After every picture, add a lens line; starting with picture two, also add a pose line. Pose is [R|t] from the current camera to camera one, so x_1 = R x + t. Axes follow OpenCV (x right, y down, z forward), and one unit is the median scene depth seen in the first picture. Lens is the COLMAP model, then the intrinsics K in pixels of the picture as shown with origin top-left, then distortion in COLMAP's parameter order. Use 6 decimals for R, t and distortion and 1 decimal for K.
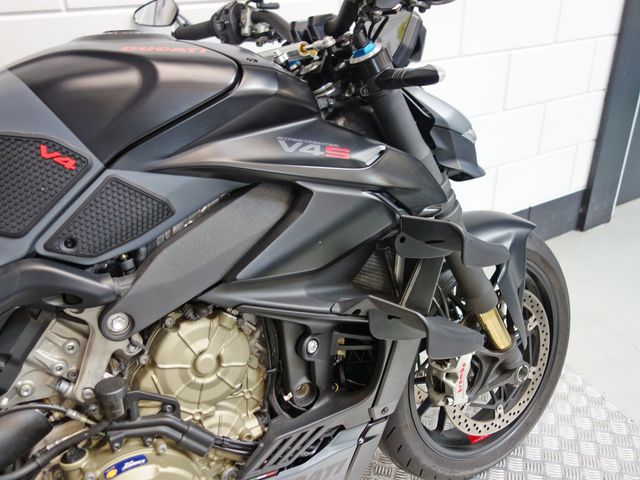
lens RADIAL K [[563.1, 0, 320.0], [0, 563.1, 240.0], [0, 0, 1]] dist [0.008790, -0.002586]
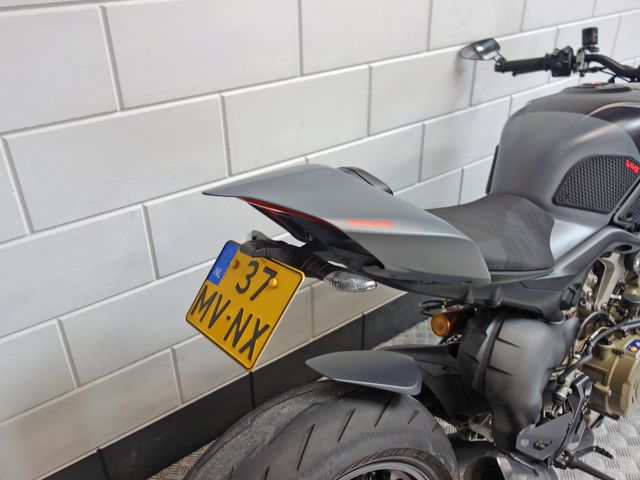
lens RADIAL K [[563.1, 0, 320.0], [0, 563.1, 240.0], [0, 0, 1]] dist [0.008790, -0.002586]
pose [[0.990895, -0.058434, 0.121297, -1.271874], [0.052992, 0.997459, 0.047617, -0.041179], [-0.123772, -0.040756, 0.991473, -0.481137]]
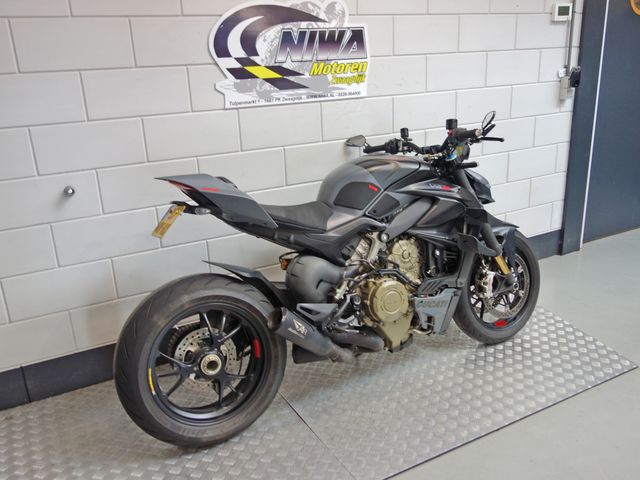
lens RADIAL K [[563.1, 0, 320.0], [0, 563.1, 240.0], [0, 0, 1]] dist [0.008790, -0.002586]
pose [[0.999148, -0.008518, -0.040385, -0.511763], [0.002203, 0.988083, -0.153904, 0.575011], [0.041215, 0.153684, 0.987260, -1.968455]]
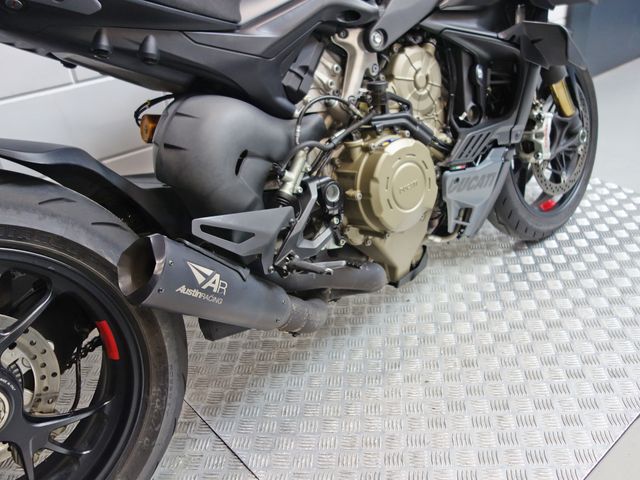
lens RADIAL K [[563.1, 0, 320.0], [0, 563.1, 240.0], [0, 0, 1]] dist [0.008790, -0.002586]
pose [[0.983493, -0.138898, 0.115967, -0.623544], [0.136016, 0.990175, 0.032442, 0.499143], [-0.119334, -0.016133, 0.992723, -0.358587]]
